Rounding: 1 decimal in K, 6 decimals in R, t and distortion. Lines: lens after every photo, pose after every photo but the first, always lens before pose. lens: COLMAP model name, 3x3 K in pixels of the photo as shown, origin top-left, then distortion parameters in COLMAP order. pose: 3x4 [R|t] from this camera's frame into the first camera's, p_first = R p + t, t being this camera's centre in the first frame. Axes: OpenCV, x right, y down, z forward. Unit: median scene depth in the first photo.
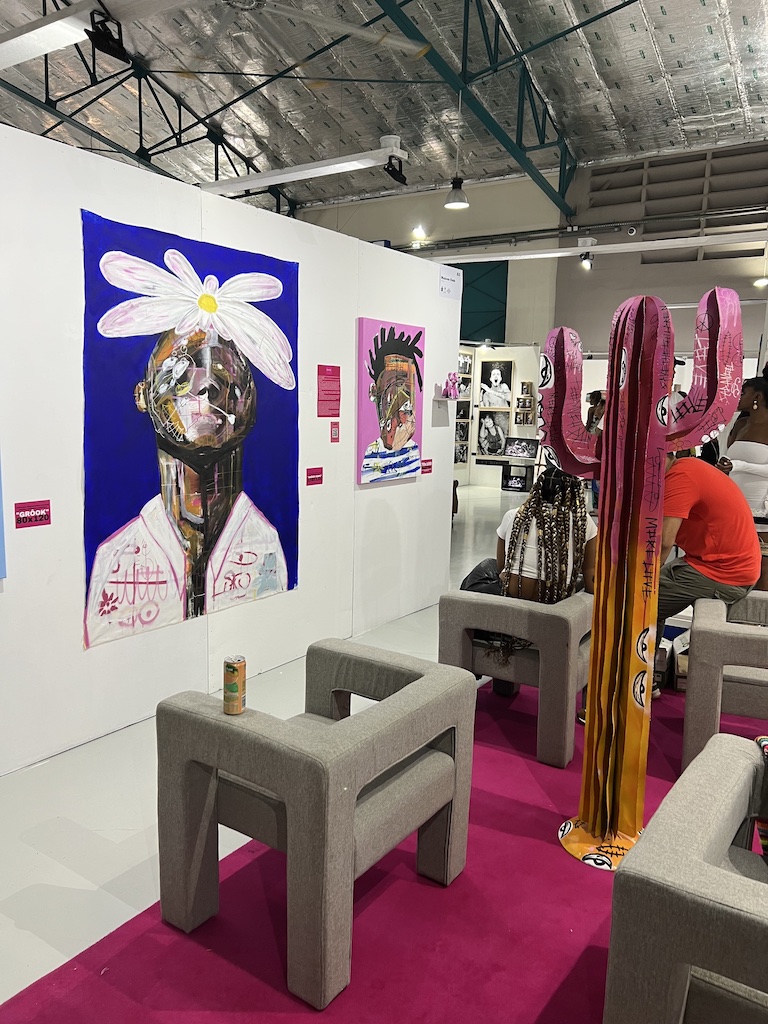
lens RADIAL K [[779.8, 0, 383.9], [0, 779.8, 515.7], [0, 0, 1]] dist [0.039682, -0.044770]
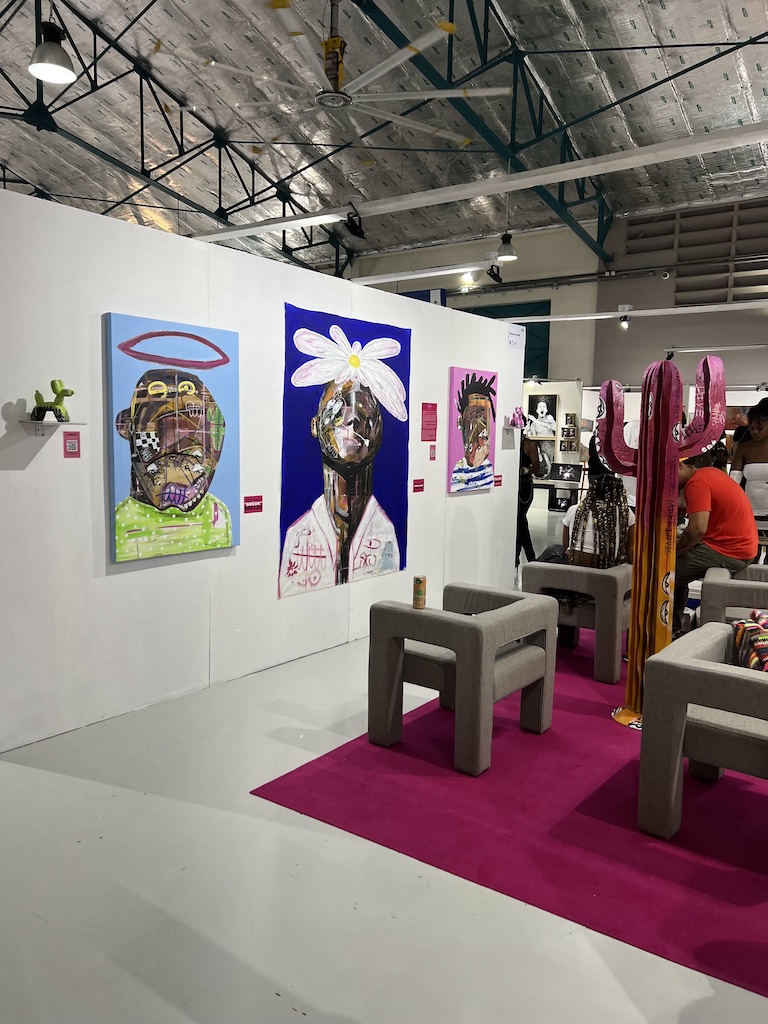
lens RADIAL K [[779.8, 0, 381.4], [0, 779.8, 510.7], [0, 0, 1]] dist [0.039682, -0.044770]
pose [[0.998795, 0.000267, -0.049068, -0.092123], [-0.002515, 0.998949, -0.045757, 0.055568], [0.049004, 0.045825, 0.997747, -0.342635]]
